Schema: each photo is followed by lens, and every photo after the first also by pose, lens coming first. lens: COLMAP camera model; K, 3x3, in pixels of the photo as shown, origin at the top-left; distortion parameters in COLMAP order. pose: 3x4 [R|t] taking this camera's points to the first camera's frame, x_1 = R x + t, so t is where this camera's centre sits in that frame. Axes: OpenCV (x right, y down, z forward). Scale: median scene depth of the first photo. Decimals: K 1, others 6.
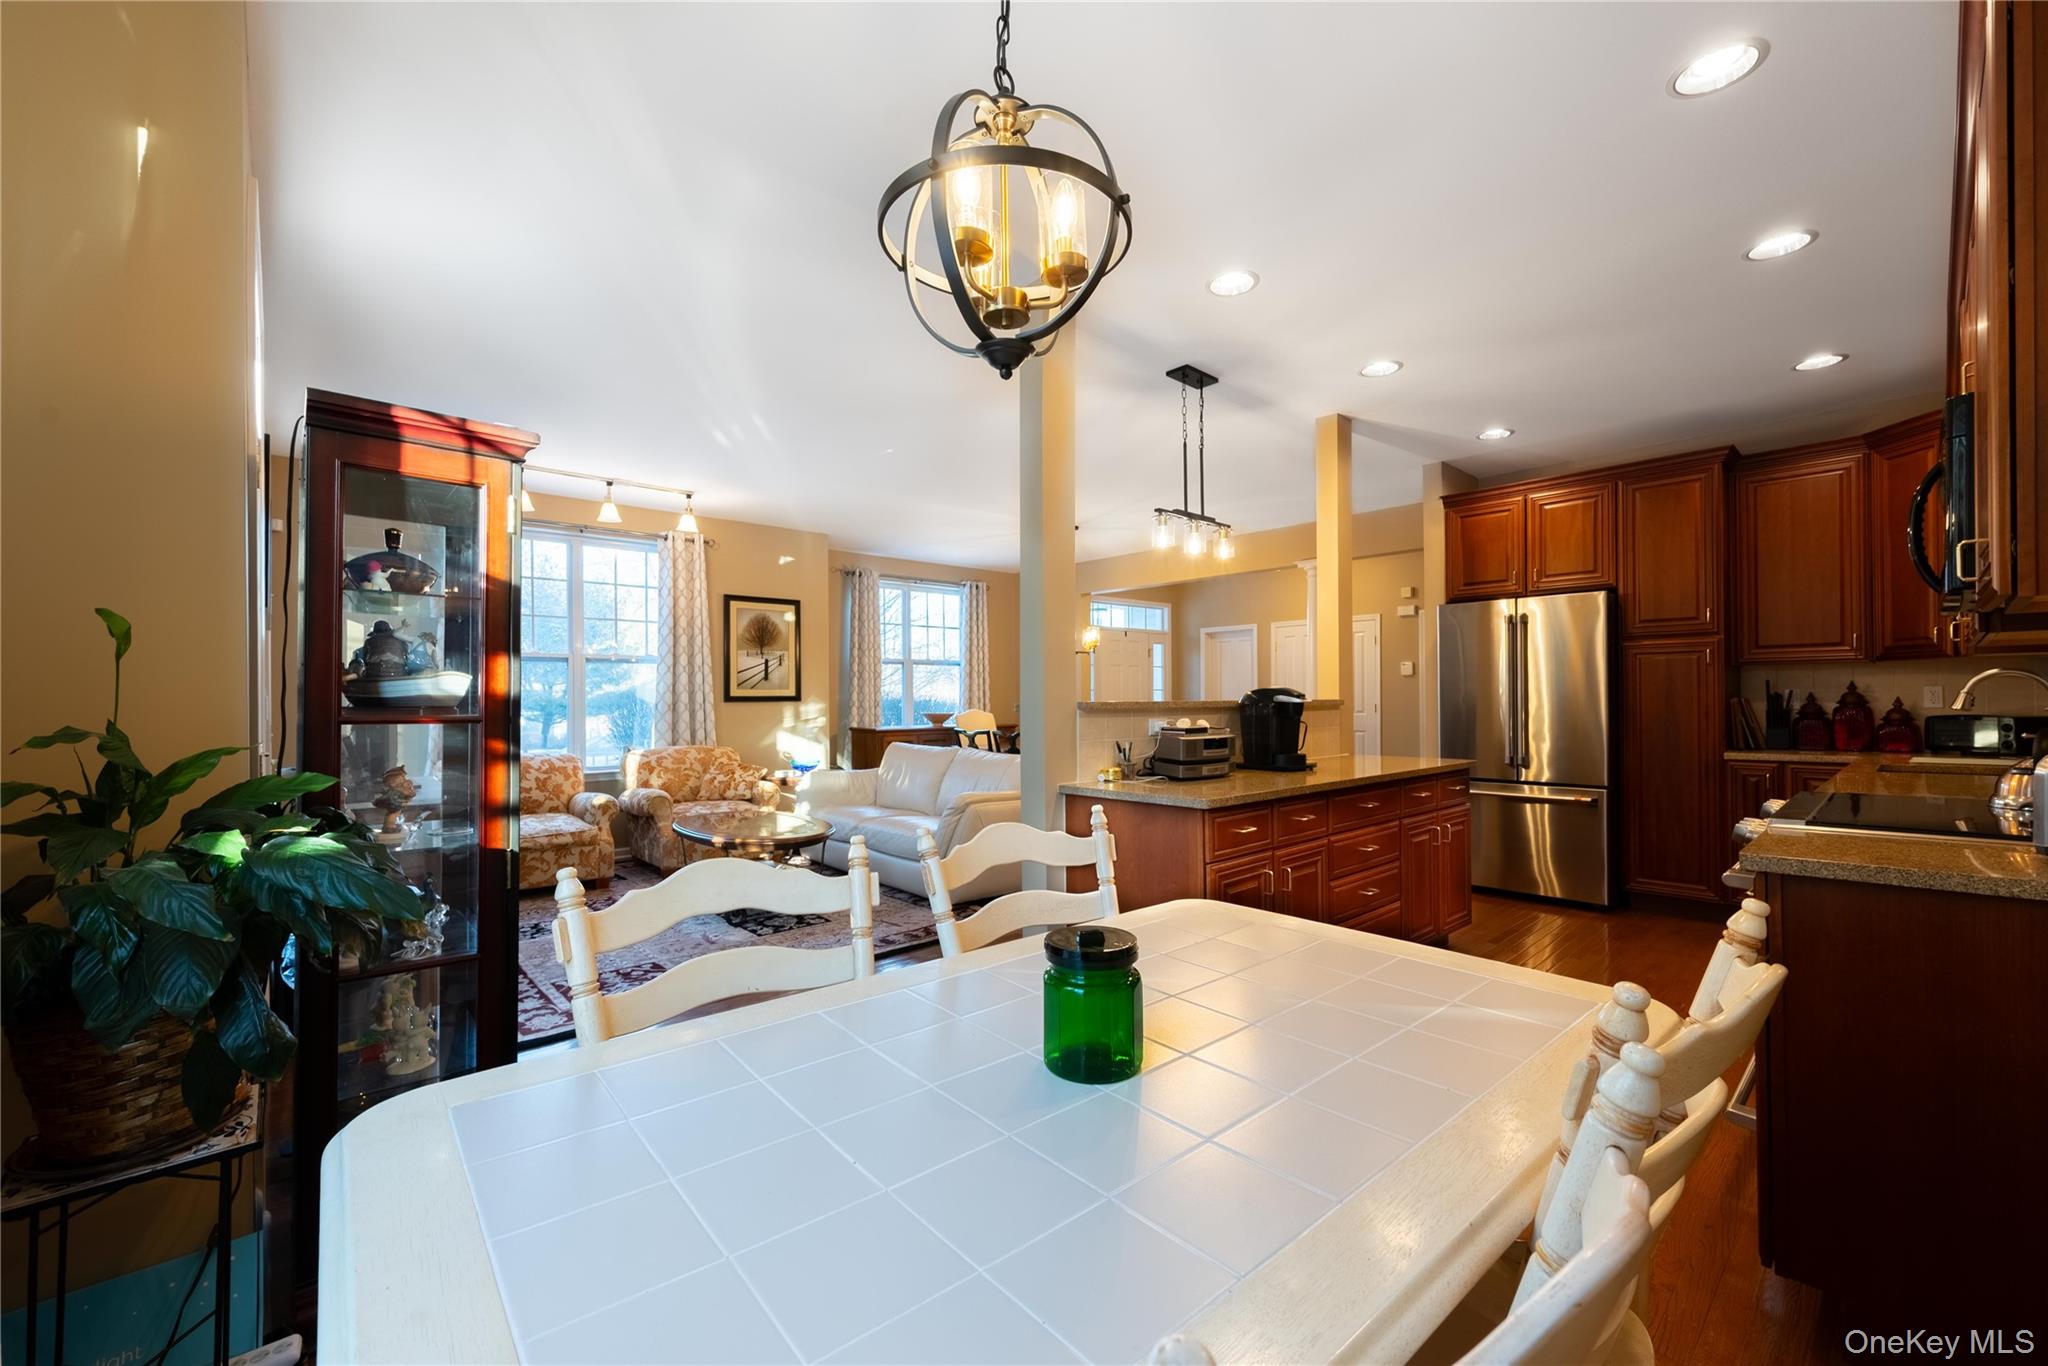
lens RADIAL K [[821.6, 0, 1017.3], [0, 821.6, 708.3], [0, 0, 1]] dist [-0.008206, 0.002235]
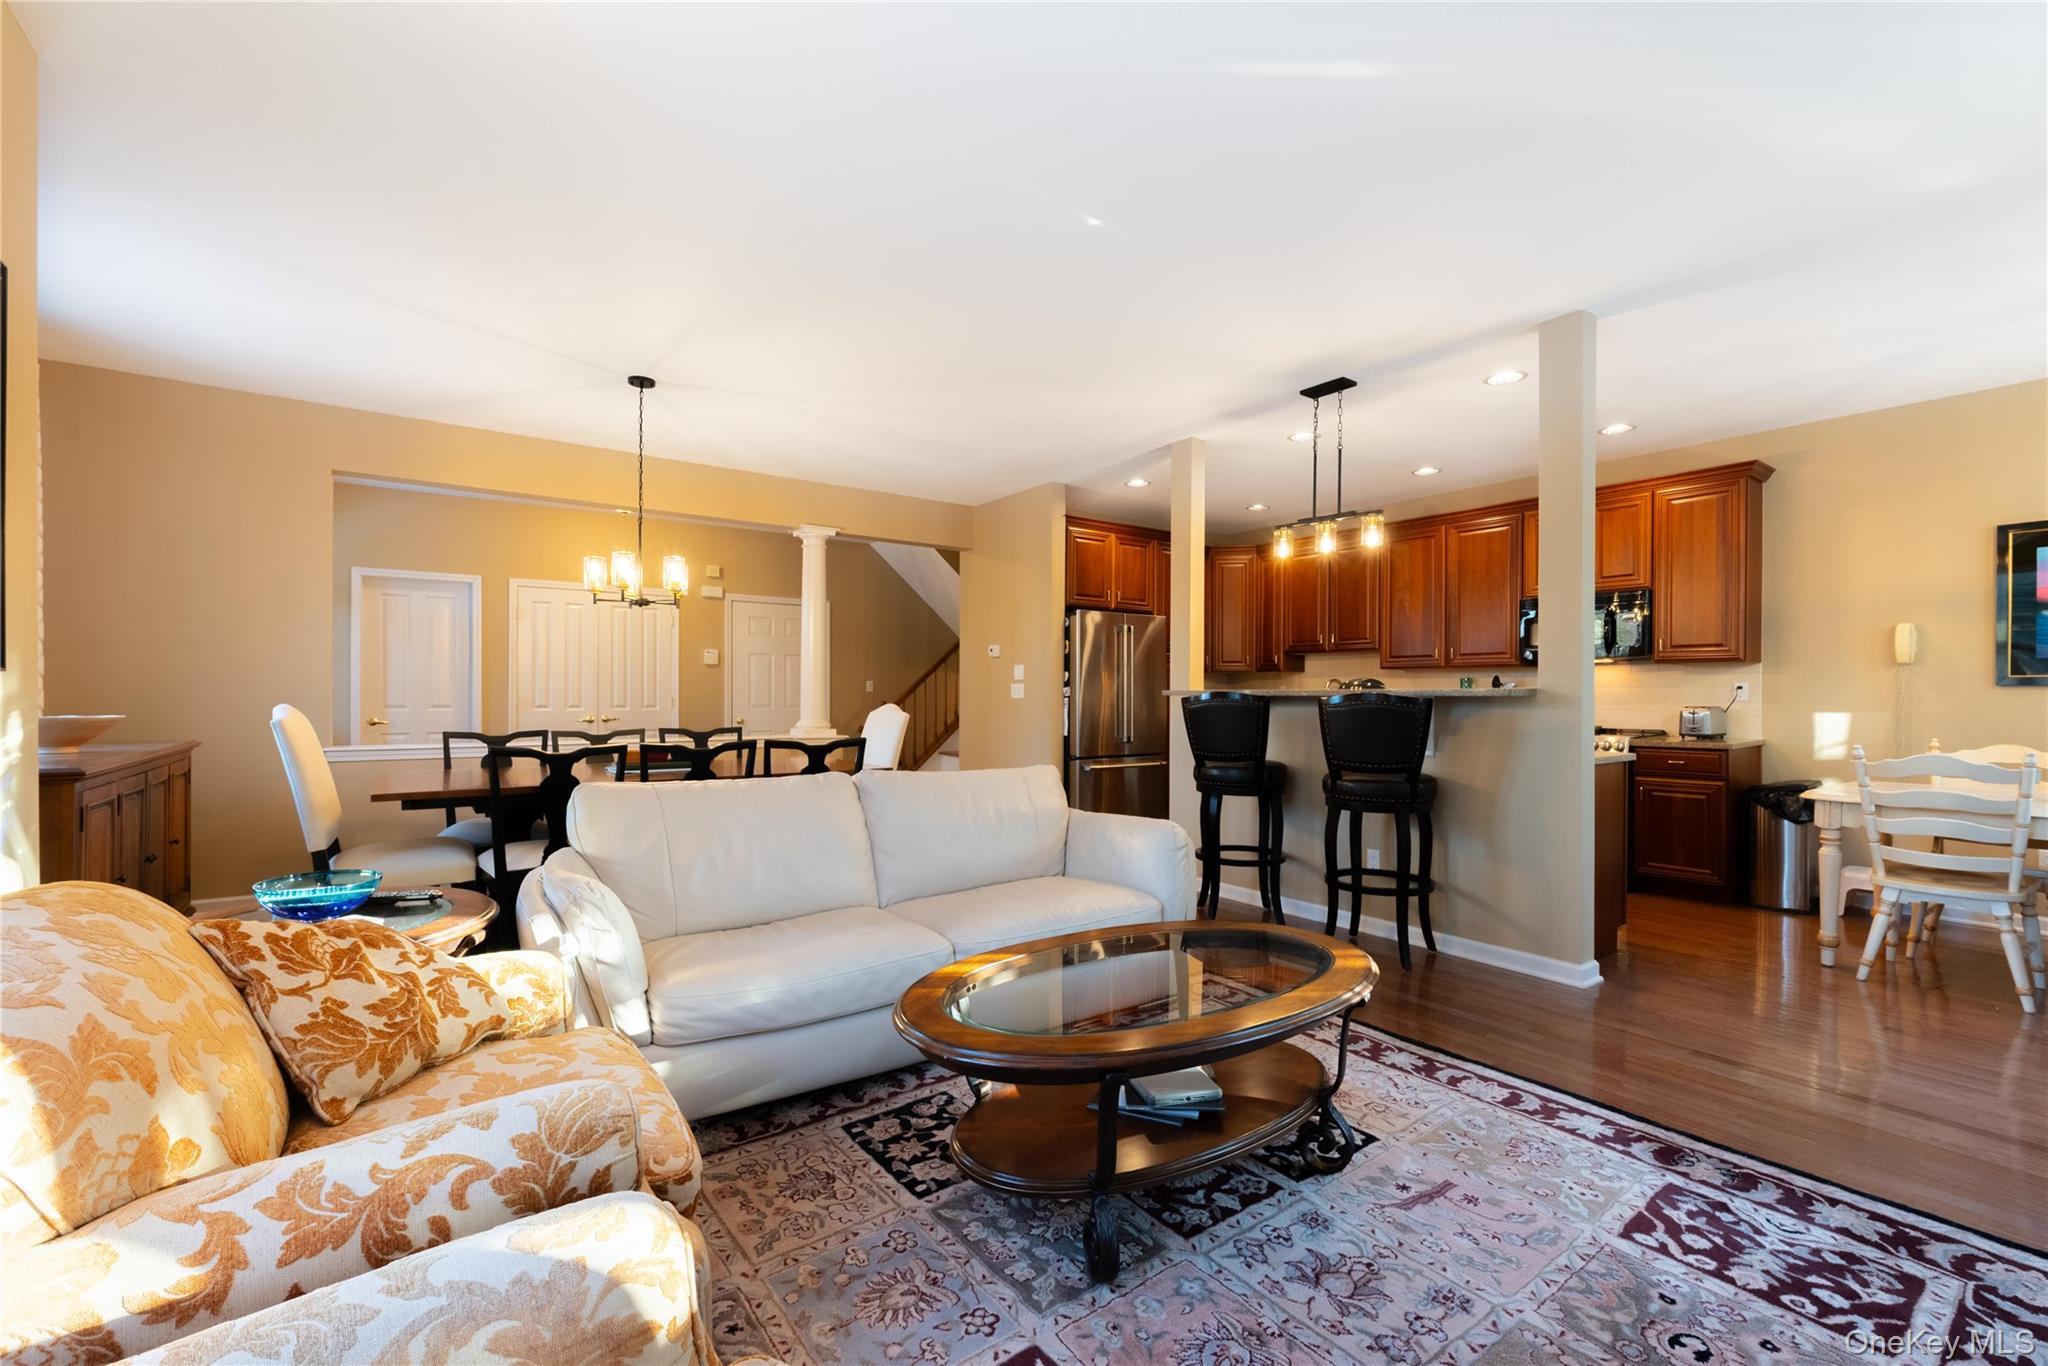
lens RADIAL K [[851.3, 0, 1038.1], [0, 851.3, 724.9], [0, 0, 1]] dist [-0.009900, 0.001443]
pose [[0.095357, -0.028275, 0.995041, -0.723809], [0.006248, 0.999594, 0.027806, 0.002607], [-0.995423, 0.003566, 0.095495, 0.982267]]
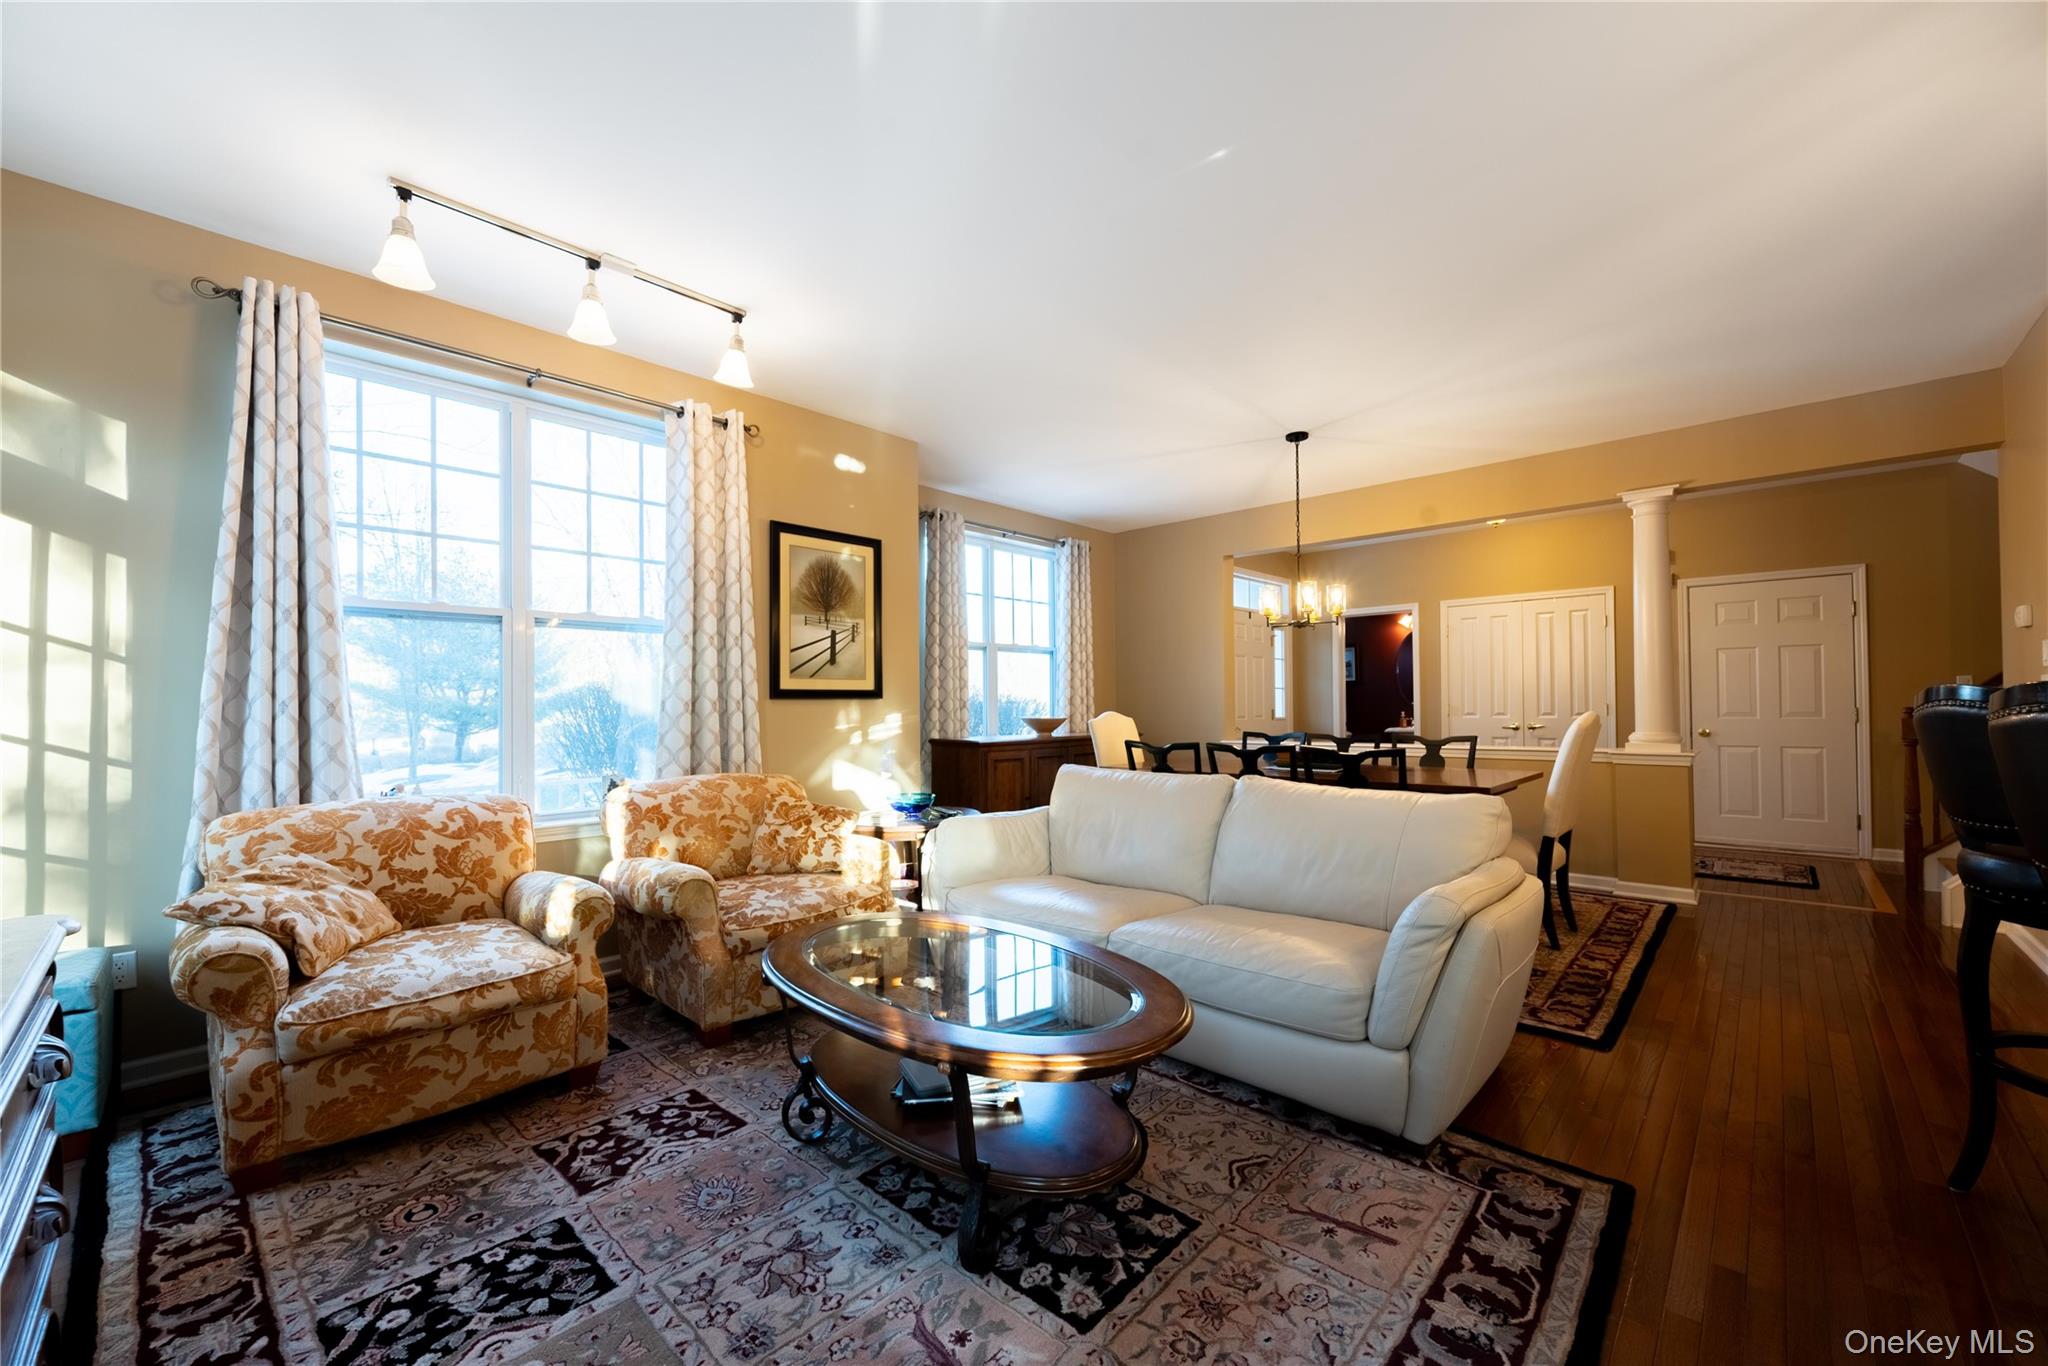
lens RADIAL K [[821.6, 0, 1009.8], [0, 821.6, 688.9], [0, 0, 1]] dist [-0.008206, 0.002235]
pose [[0.996839, -0.000039, 0.079452, -0.319404], [0.002734, 0.999424, -0.033816, 0.008091], [-0.079405, 0.033926, 0.996265, 0.541096]]
